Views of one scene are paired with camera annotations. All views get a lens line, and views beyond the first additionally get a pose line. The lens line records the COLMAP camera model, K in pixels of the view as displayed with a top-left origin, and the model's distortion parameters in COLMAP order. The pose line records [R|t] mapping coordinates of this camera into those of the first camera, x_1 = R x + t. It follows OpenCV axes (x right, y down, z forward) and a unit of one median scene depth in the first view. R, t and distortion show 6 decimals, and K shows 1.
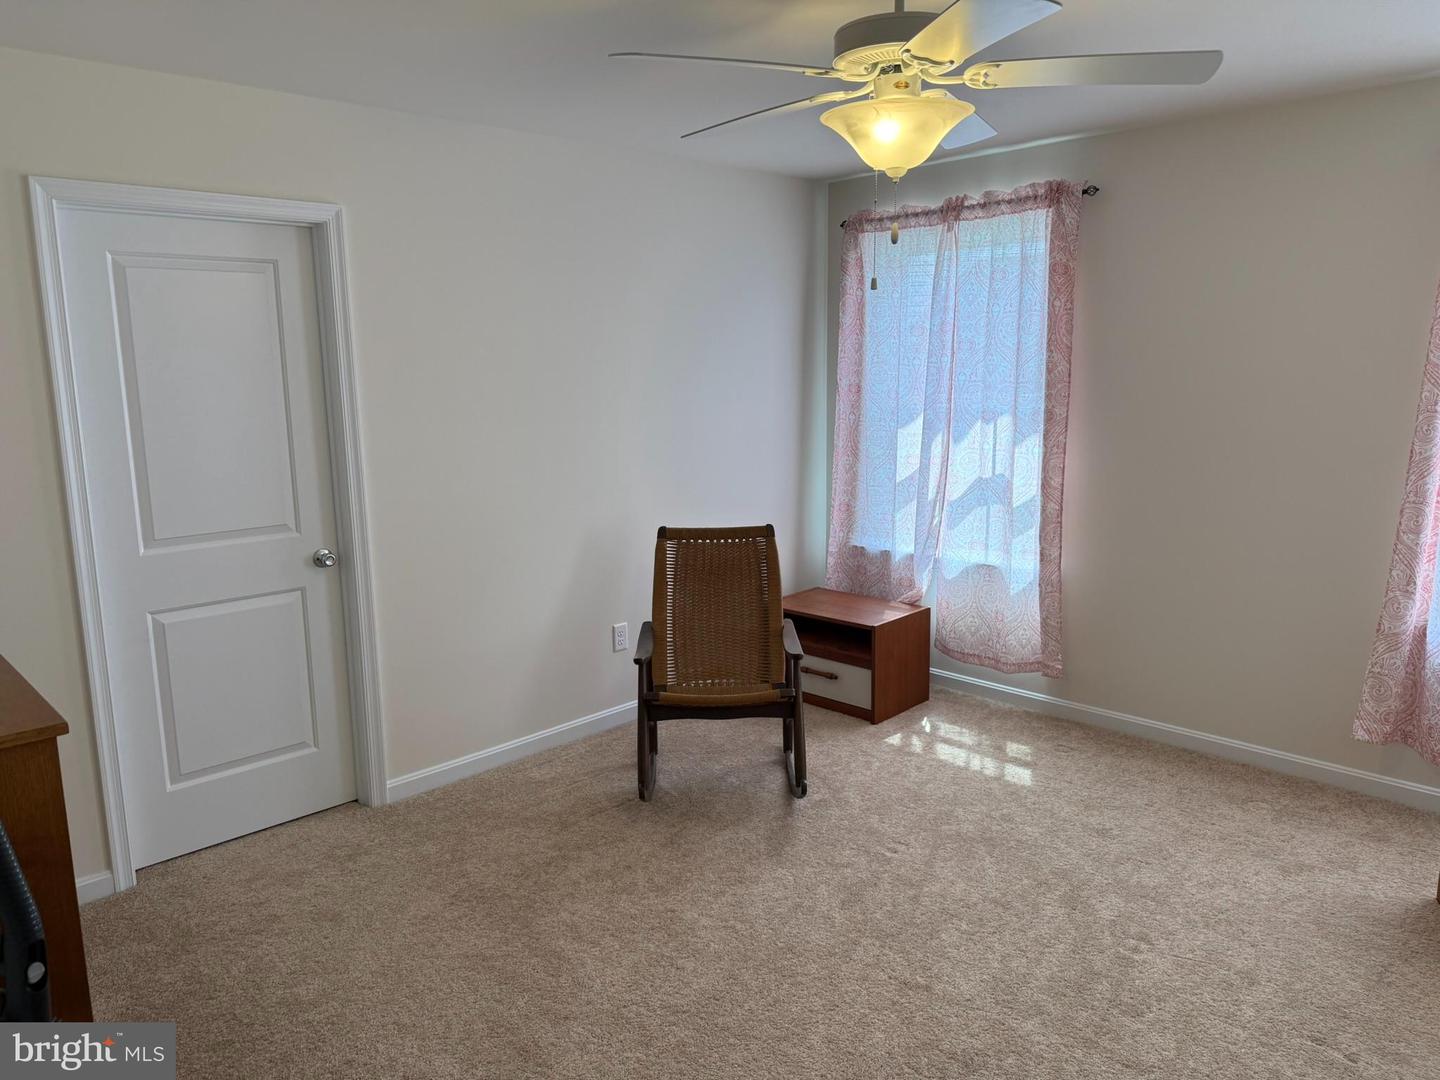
lens RADIAL K [[1004.3, 0, 715.2], [0, 1004.3, 535.5], [0, 0, 1]] dist [0.040995, -0.063417]
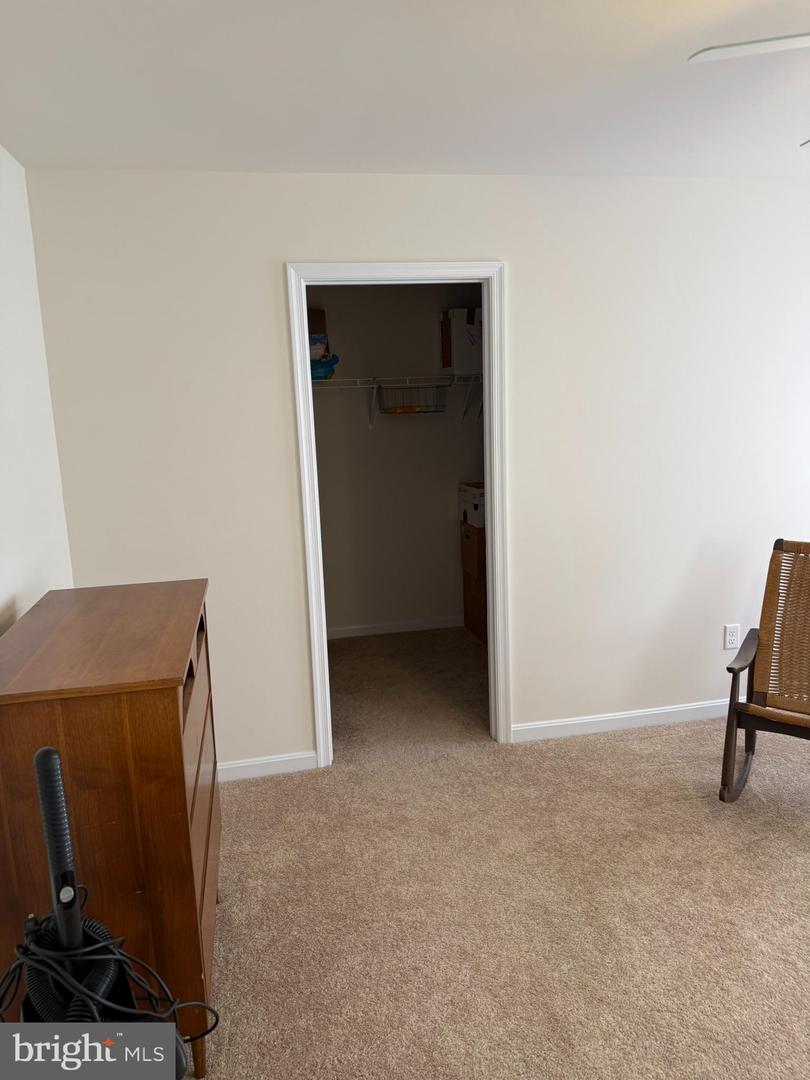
lens RADIAL K [[753.2, 0, 407.6], [0, 753.2, 534.7], [0, 0, 1]] dist [0.040995, -0.063417]
pose [[0.838925, 0.080982, -0.538188, 0.054561], [-0.065626, 0.996705, 0.047677, -0.030615], [0.540276, -0.004678, 0.841475, 0.156689]]
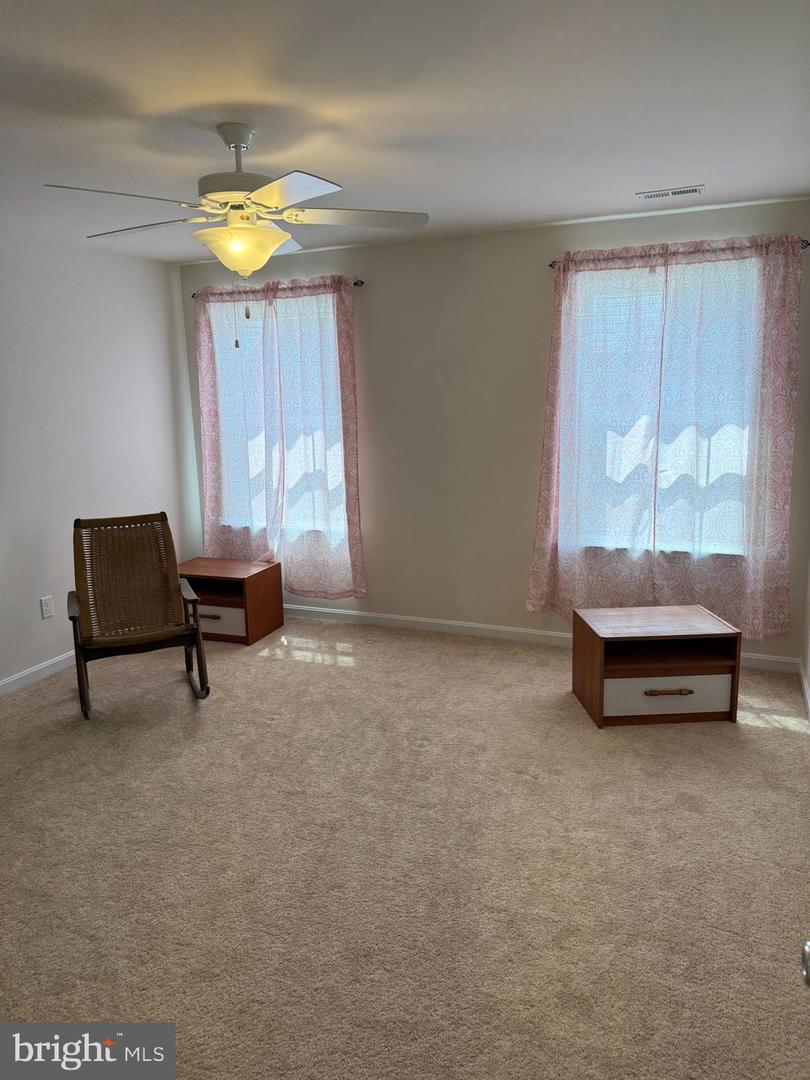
lens RADIAL K [[753.2, 0, 417.1], [0, 753.2, 545.9], [0, 0, 1]] dist [0.040995, -0.063417]
pose [[0.913393, -0.084785, 0.398151, -0.051619], [0.074950, 0.996375, 0.040233, 0.023116], [-0.400119, -0.006907, 0.916437, -0.120070]]
